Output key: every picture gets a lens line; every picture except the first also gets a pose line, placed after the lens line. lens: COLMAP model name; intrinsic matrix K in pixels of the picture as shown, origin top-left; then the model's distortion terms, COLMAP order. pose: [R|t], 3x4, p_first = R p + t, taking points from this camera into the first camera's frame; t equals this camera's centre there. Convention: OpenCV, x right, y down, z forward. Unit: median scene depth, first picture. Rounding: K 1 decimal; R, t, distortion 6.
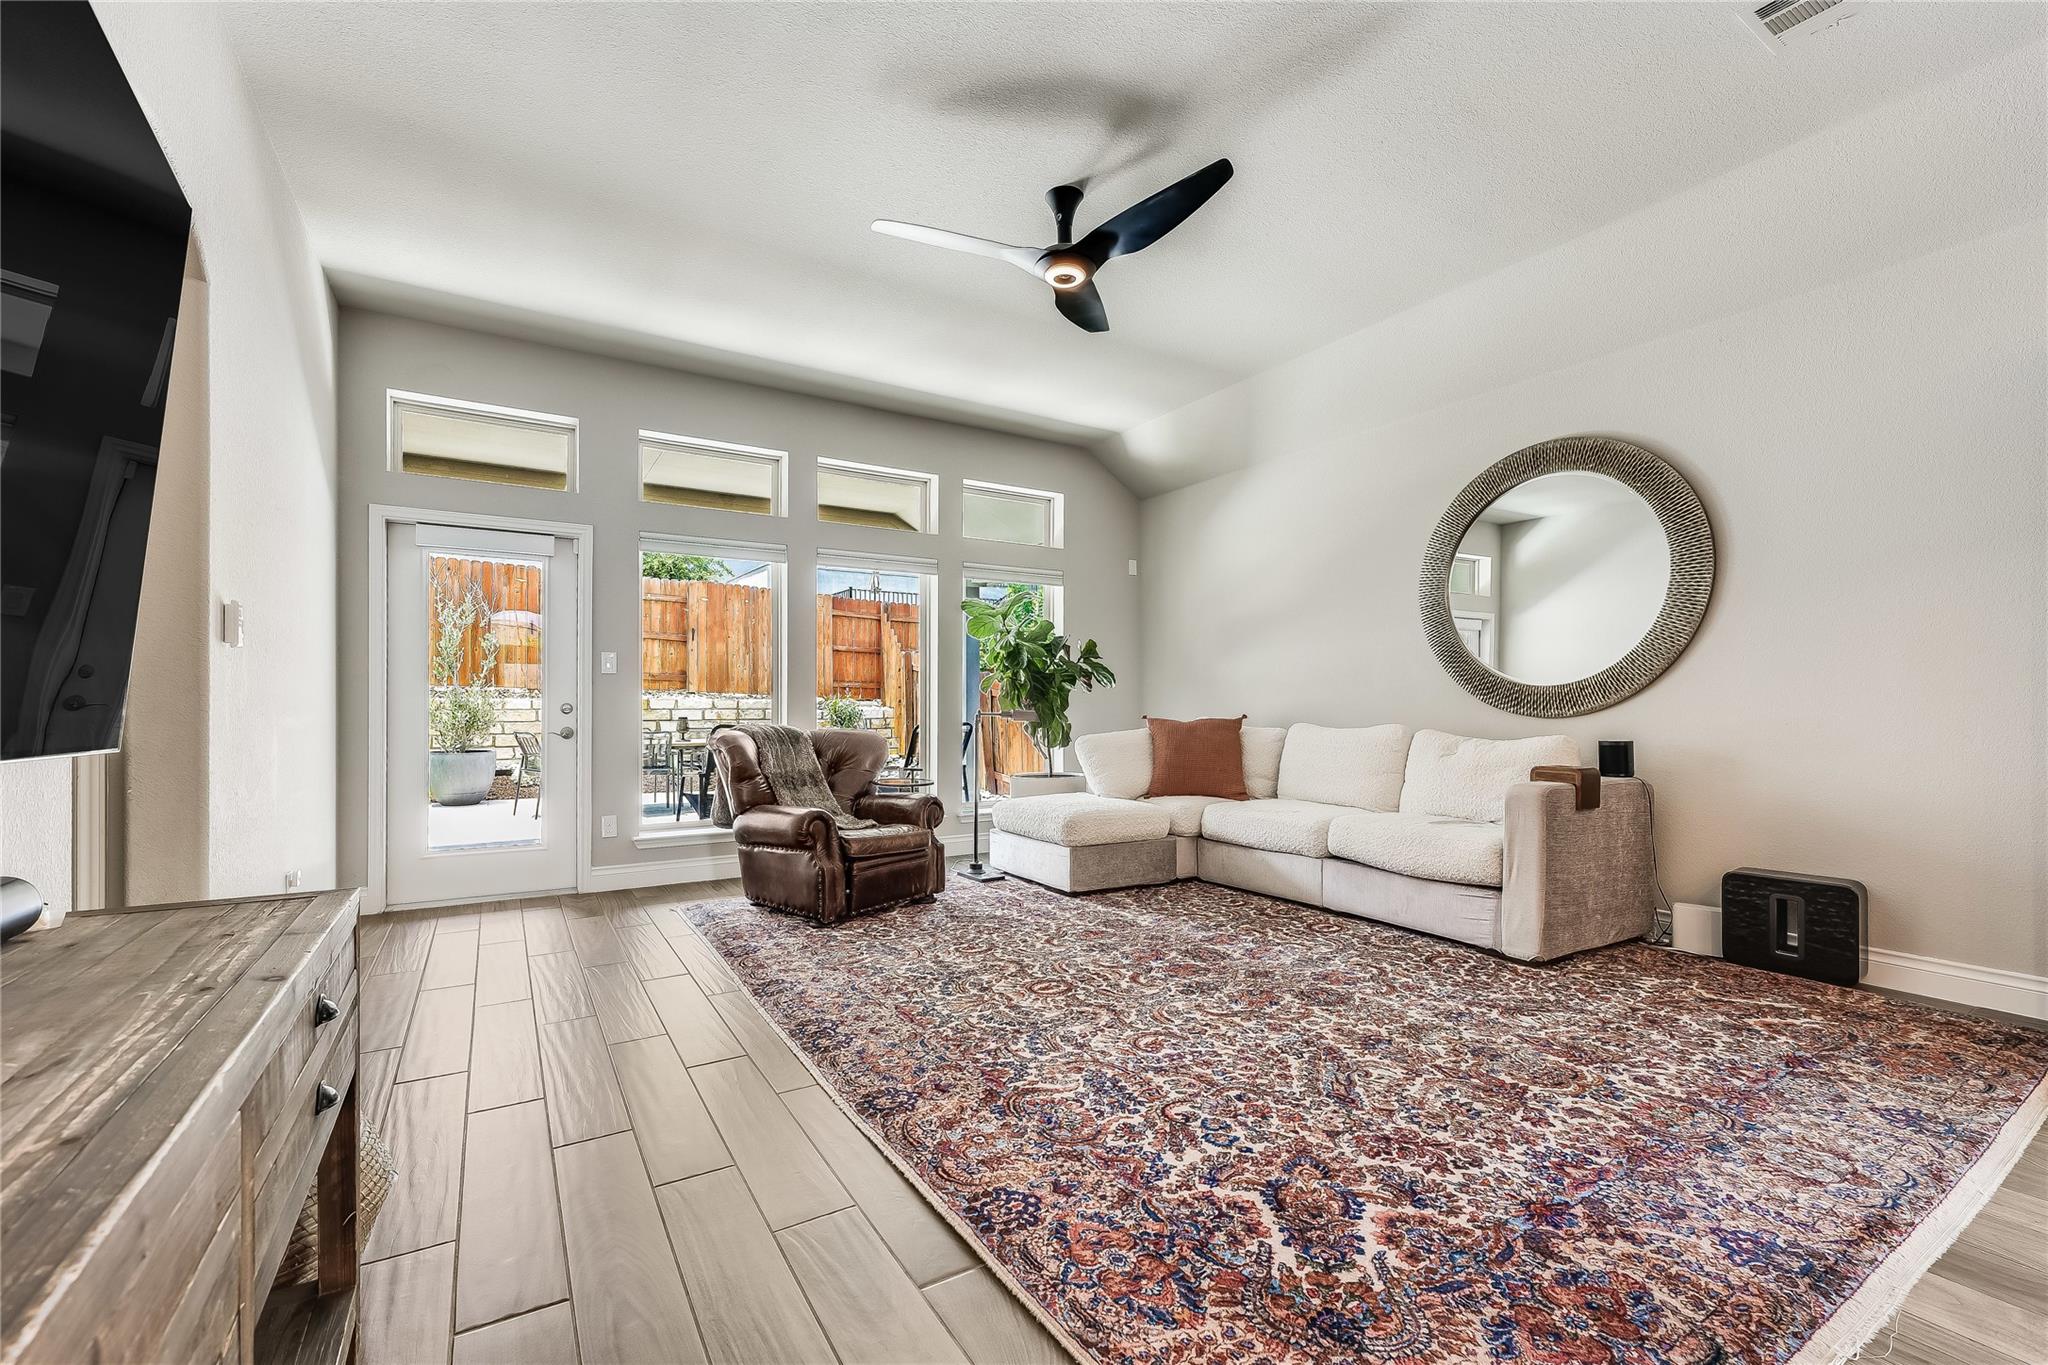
lens RADIAL K [[846.6, 0, 1018.0], [0, 846.6, 711.6], [0, 0, 1]] dist [-0.000264, -0.000757]
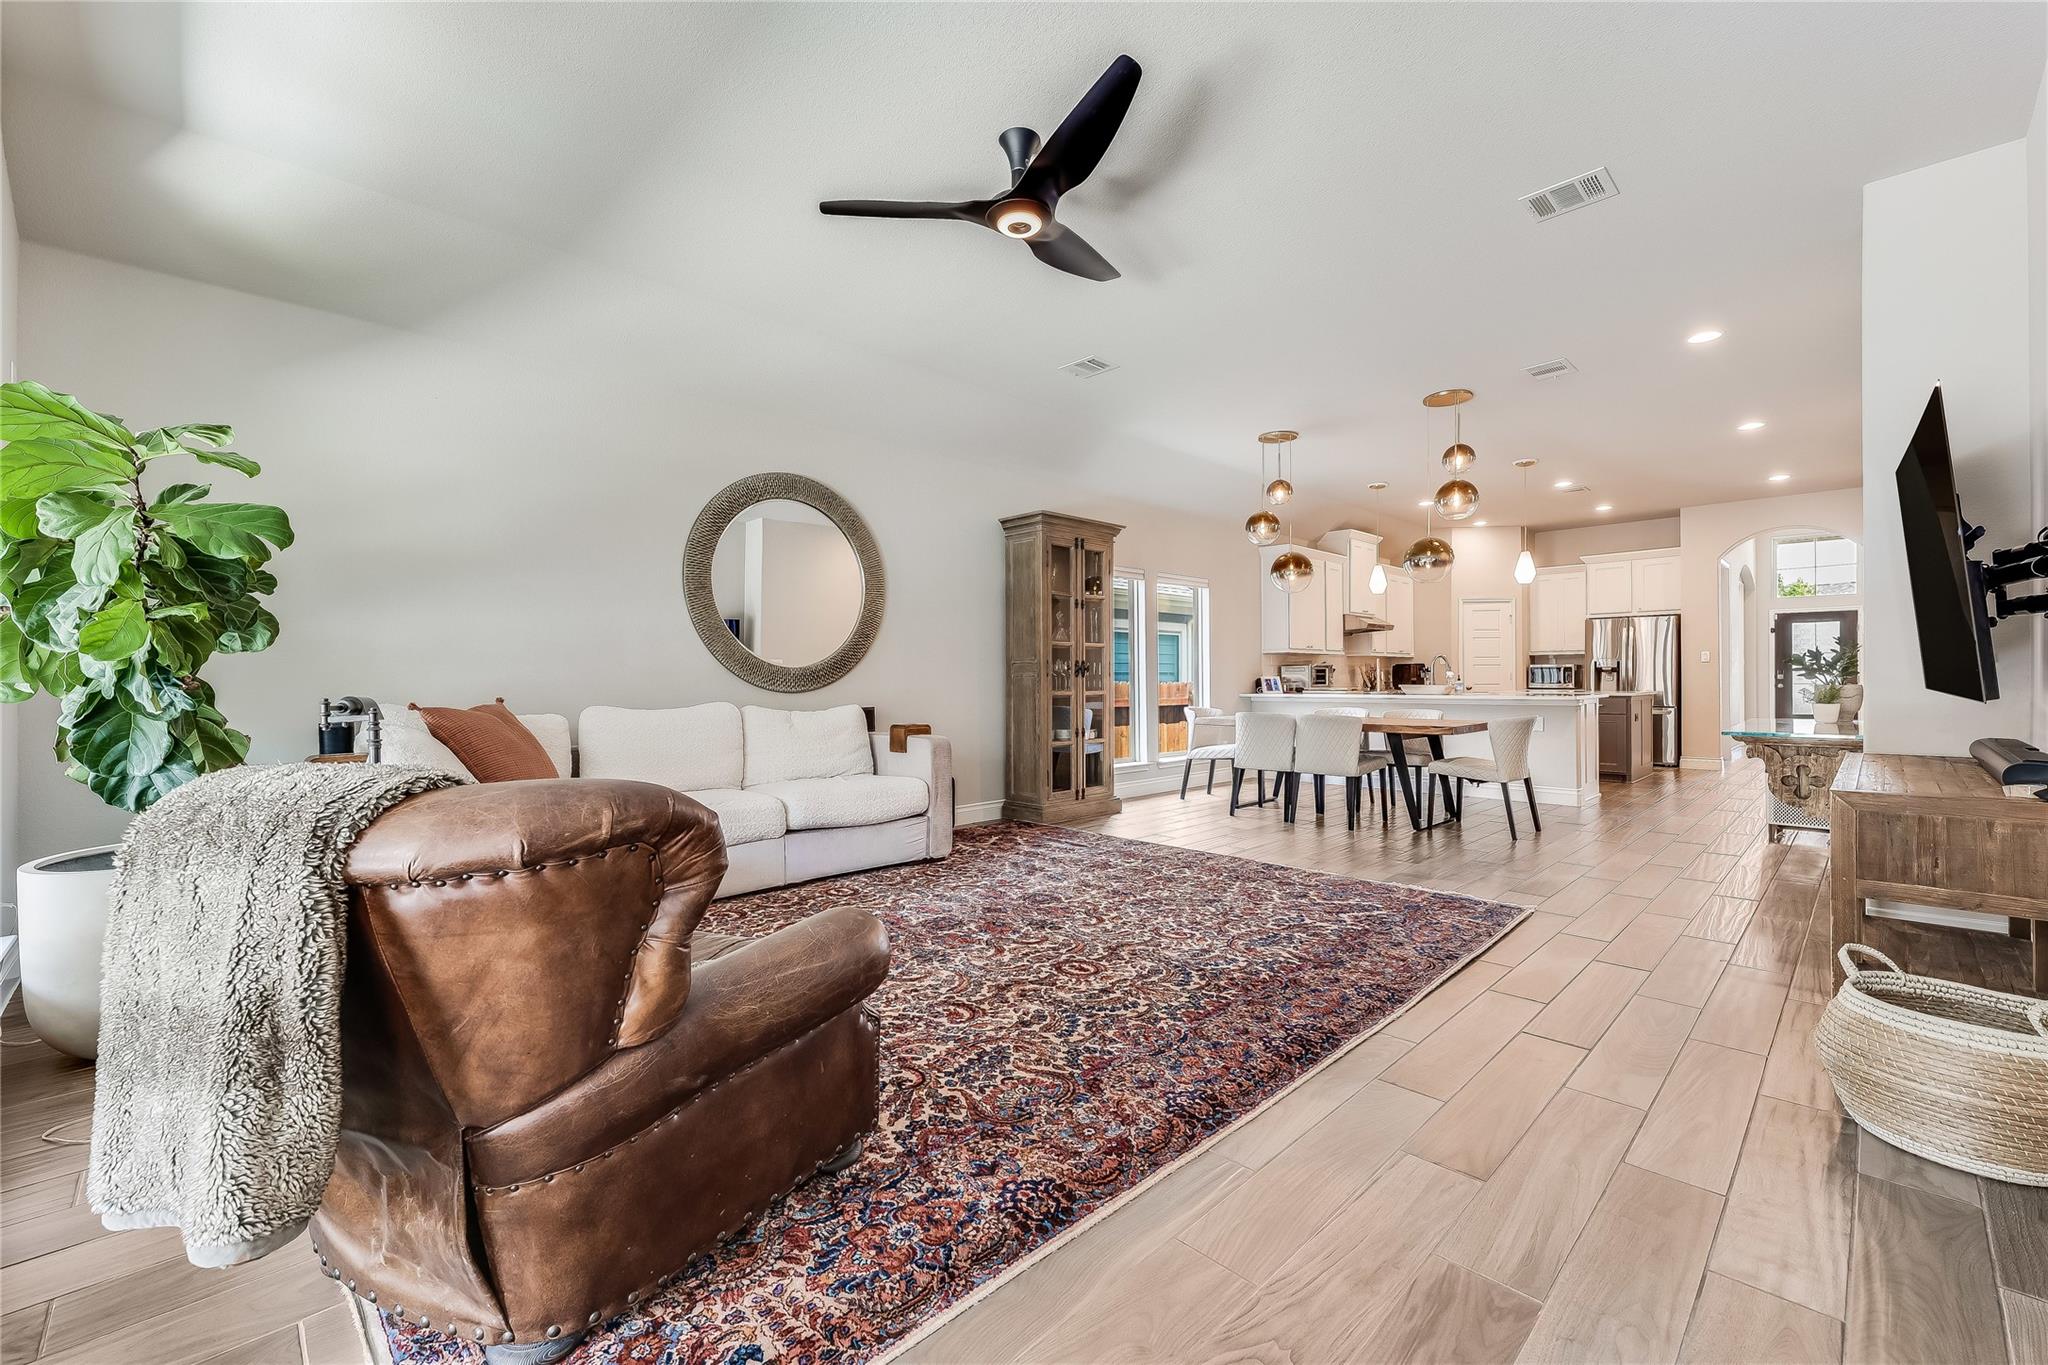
lens RADIAL K [[846.6, 0, 1016.1], [0, 846.6, 674.7], [0, 0, 1]] dist [-0.000264, -0.000757]
pose [[-0.218721, 0.007890, 0.975755, -0.773841], [0.014471, 0.999884, -0.004841, -0.007820], [-0.975680, 0.013062, -0.218810, 1.096852]]
